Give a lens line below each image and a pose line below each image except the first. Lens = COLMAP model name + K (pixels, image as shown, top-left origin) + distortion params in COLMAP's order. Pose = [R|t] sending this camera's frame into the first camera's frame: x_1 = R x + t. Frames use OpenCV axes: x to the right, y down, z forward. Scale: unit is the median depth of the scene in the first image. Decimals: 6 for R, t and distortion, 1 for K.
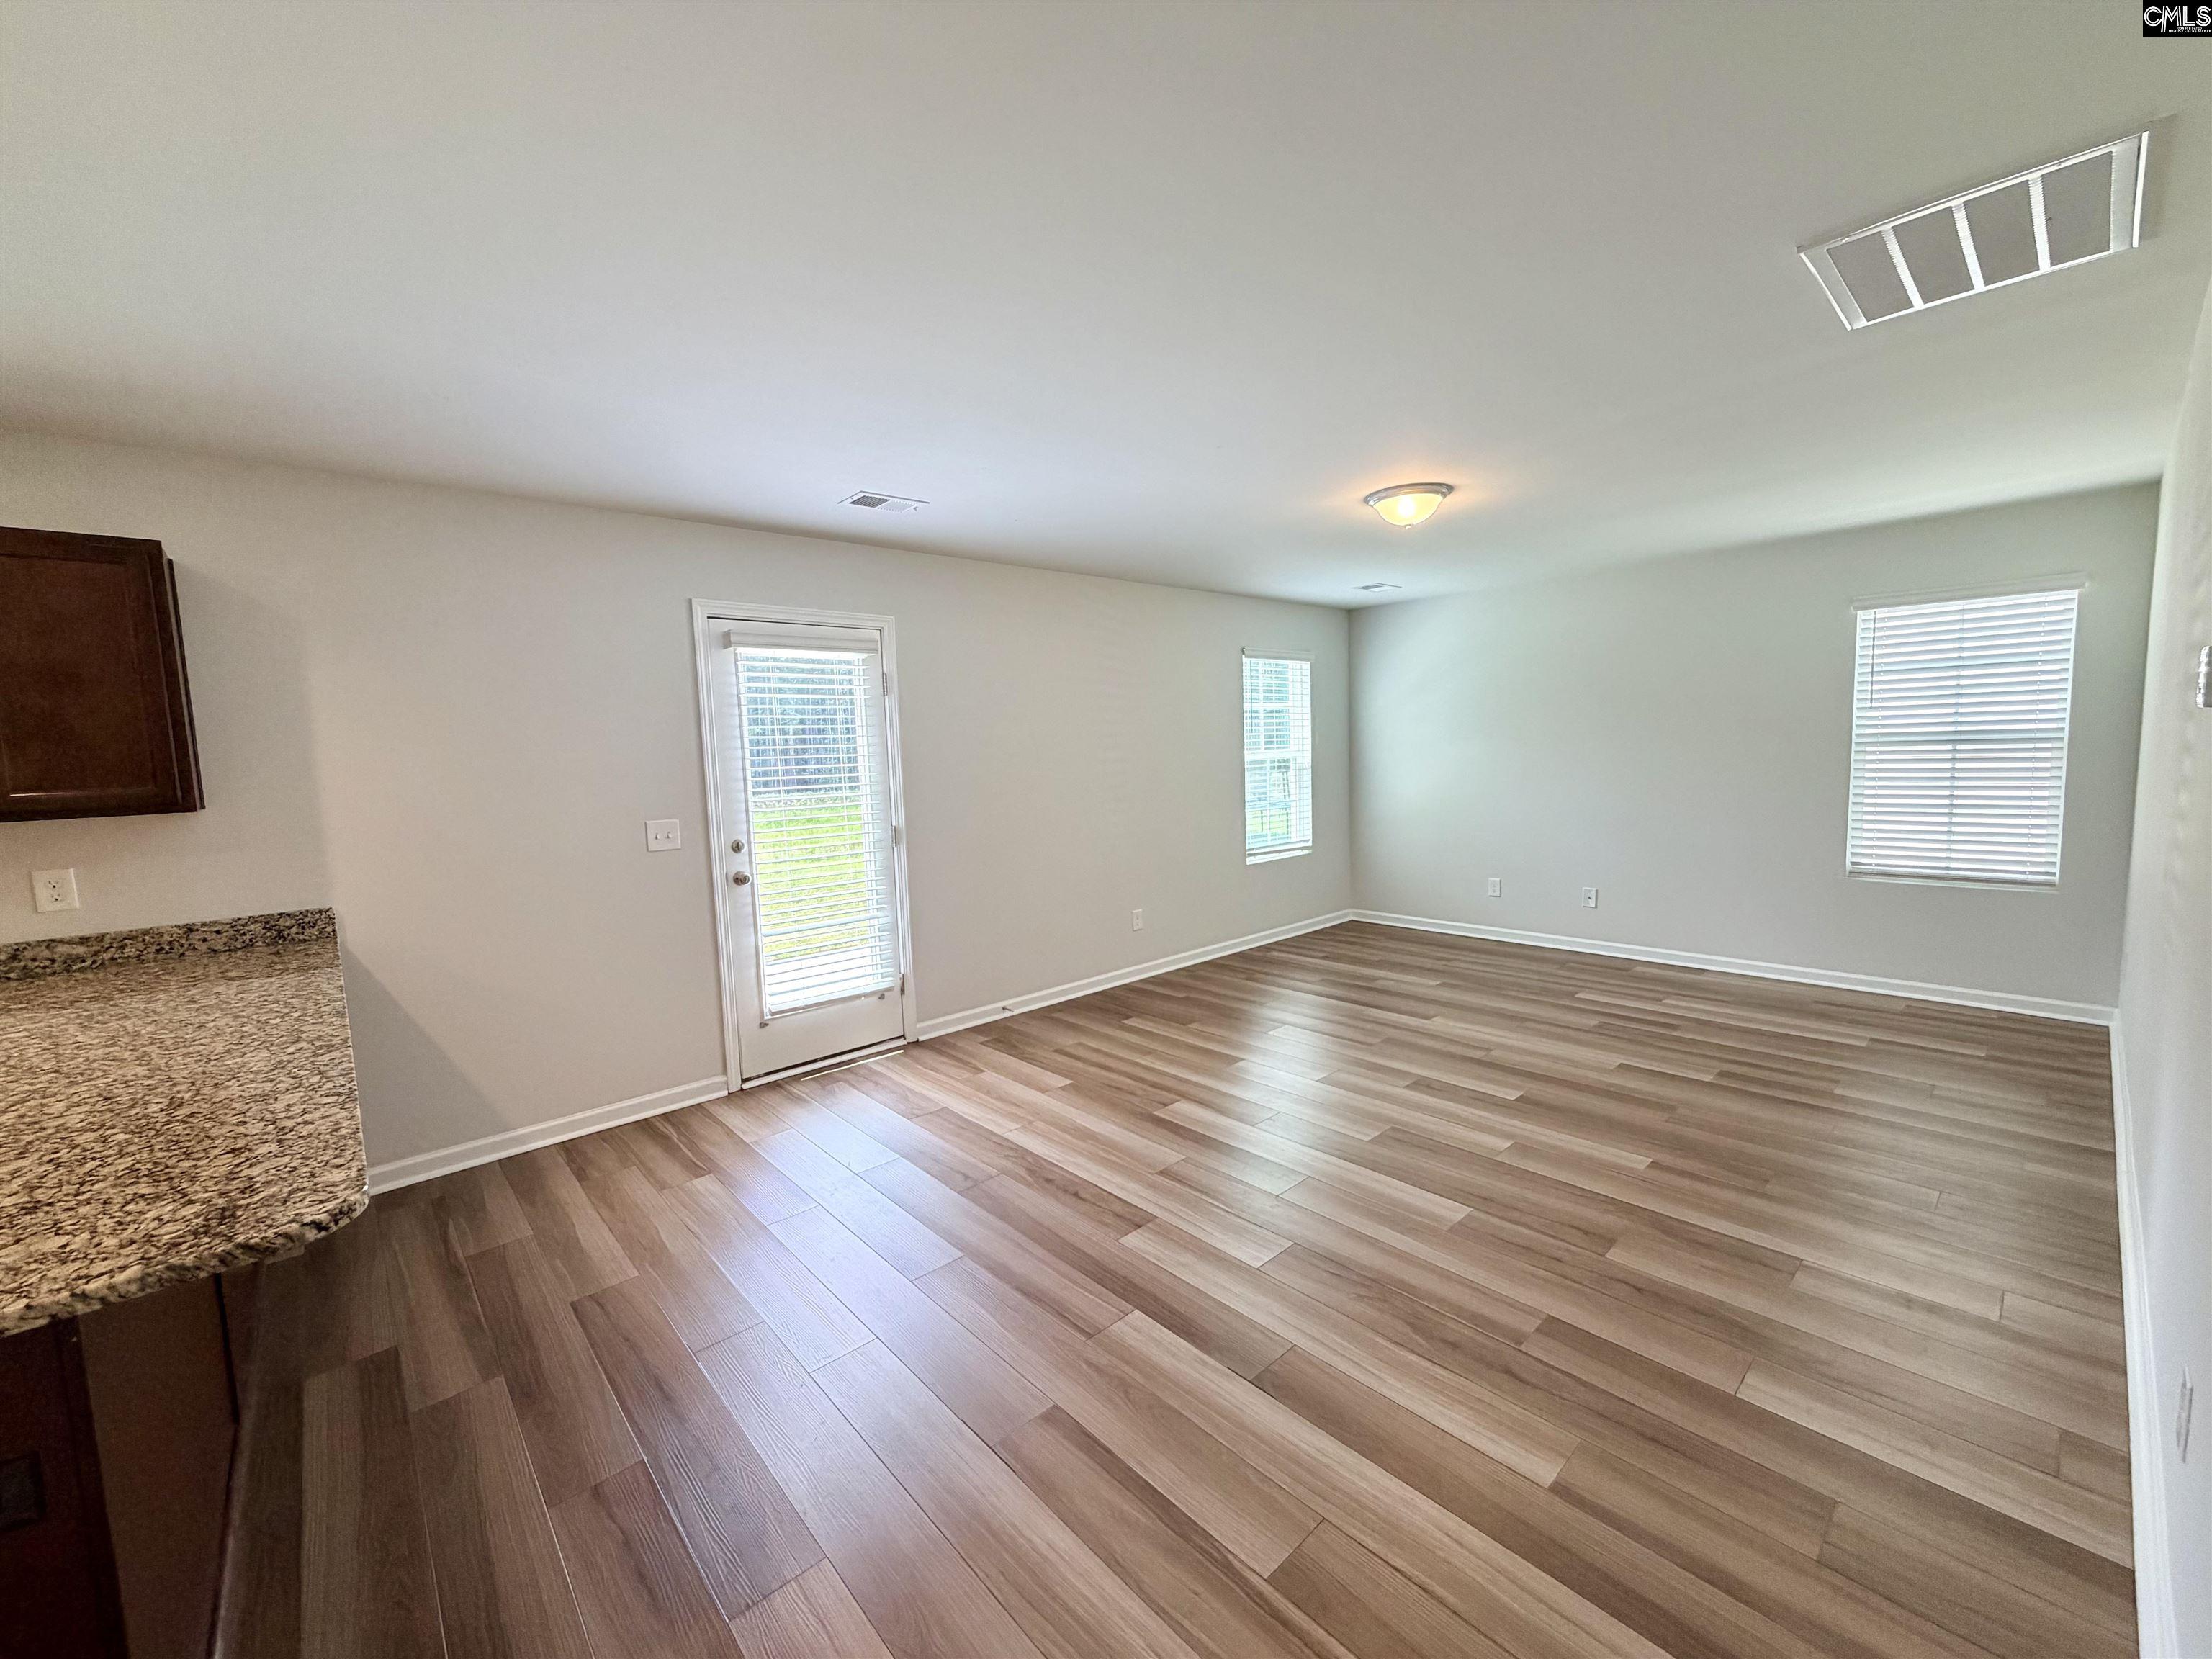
lens RADIAL K [[886.6, 0, 1094.4], [0, 886.6, 832.3], [0, 0, 1]] dist [0.001405, 0.000075]
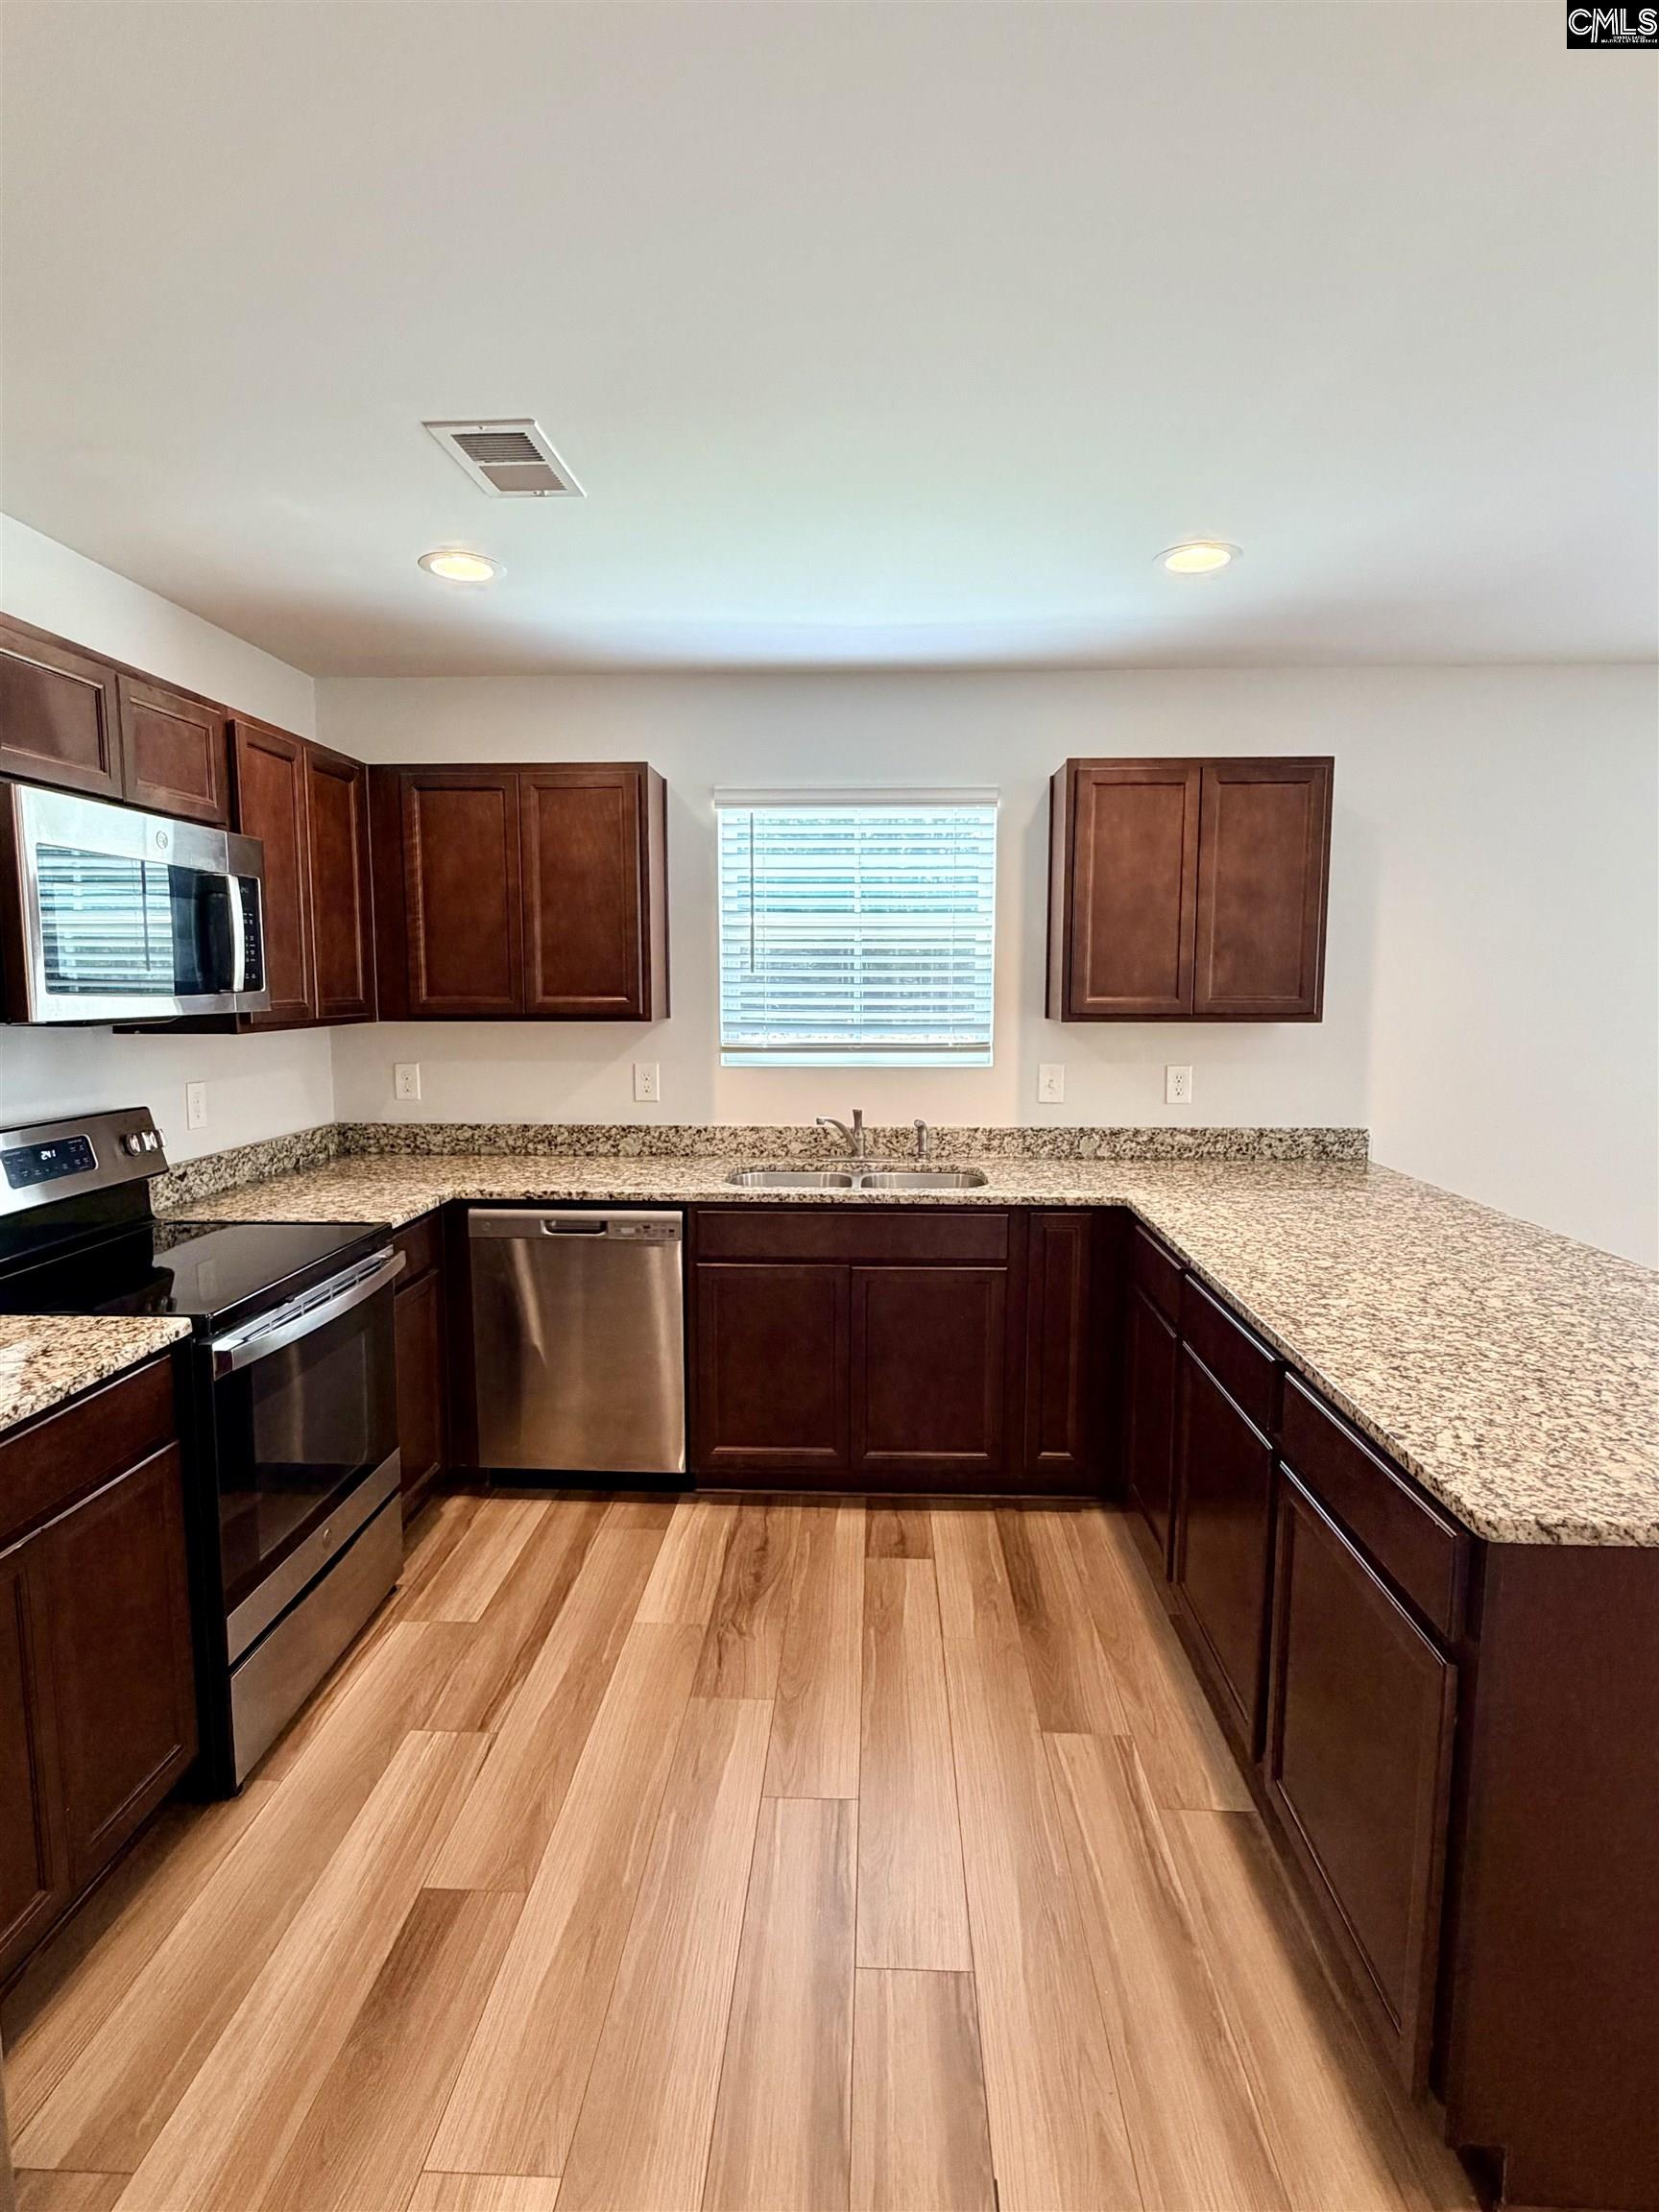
lens RADIAL K [[1134.8, 0, 829.5], [0, 1134.8, 1106.0], [0, 0, 1]] dist [-0.002216, 0.000004]
pose [[0.721144, 0.114942, -0.683183, -0.327913], [-0.095477, 0.993220, 0.066322, 0.025366], [0.686174, 0.017401, 0.727229, -0.212241]]
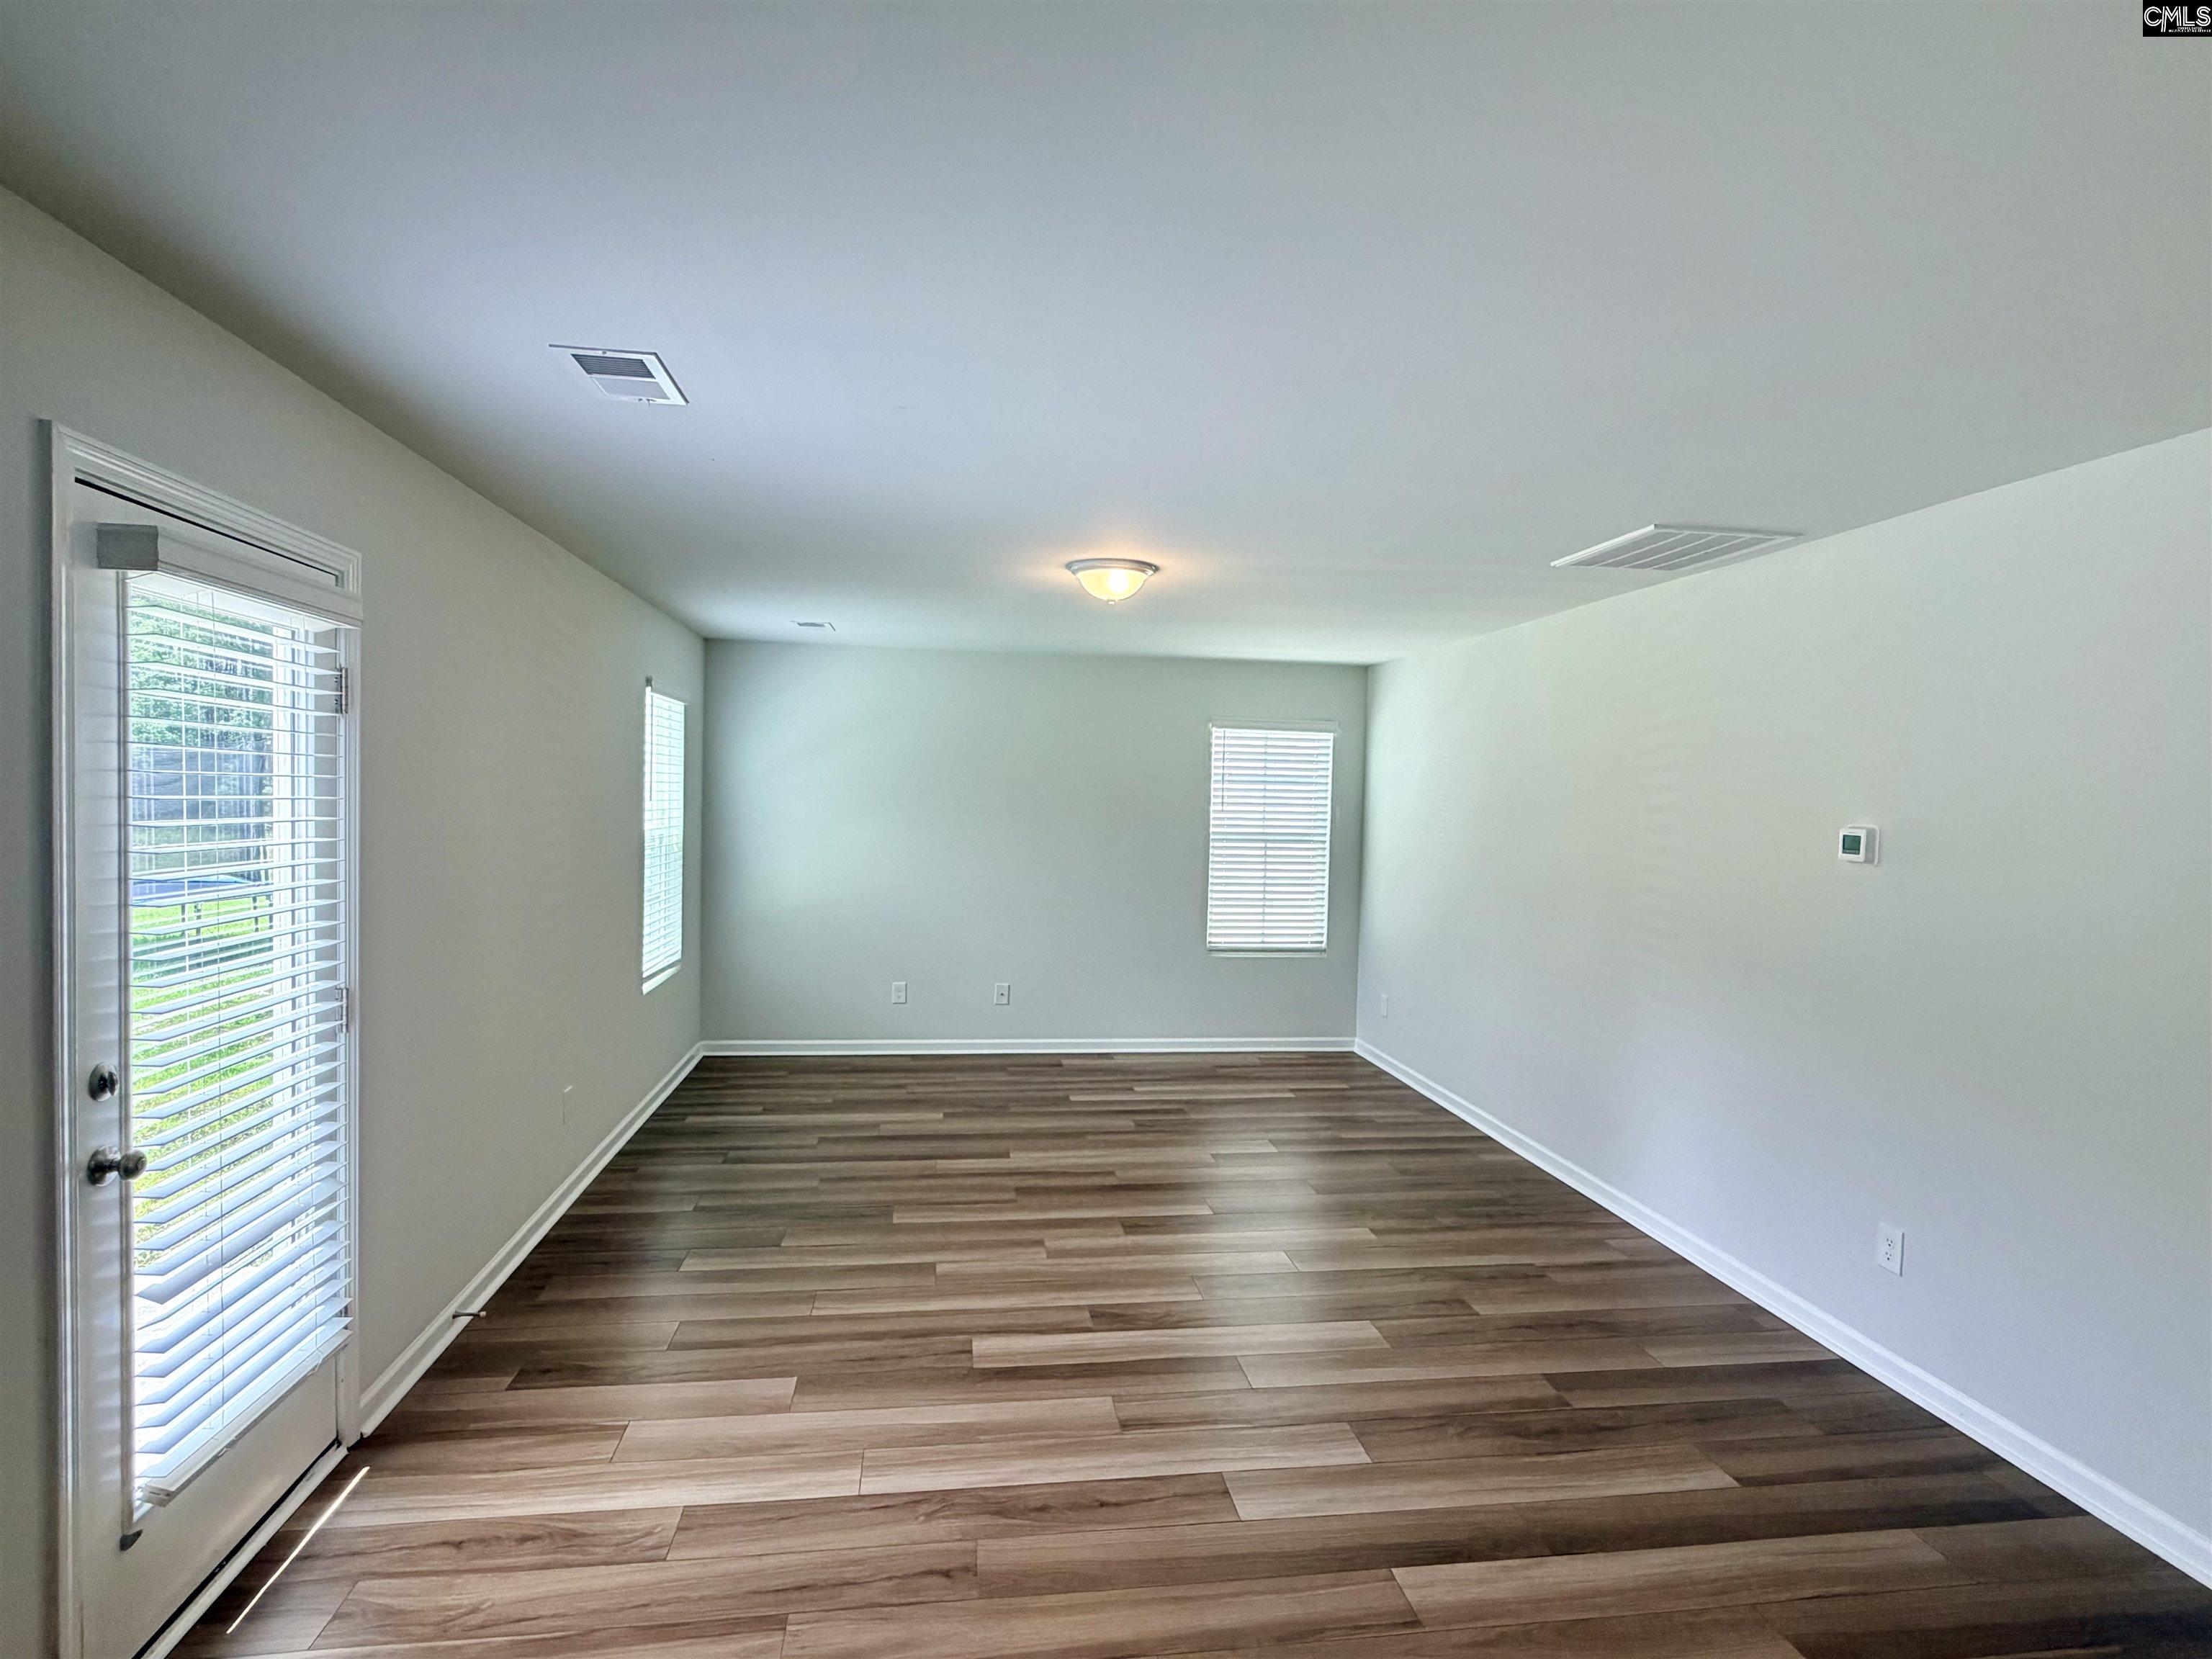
lens RADIAL K [[1134.8, 0, 1094.9], [0, 1134.8, 836.7], [0, 0, 1]] dist [-0.002216, 0.000004]
pose [[0.549381, 0.017393, 0.835391, -0.579640], [0.036817, 0.998308, -0.044997, -0.051395], [-0.834761, 0.055477, 0.547811, 0.375681]]
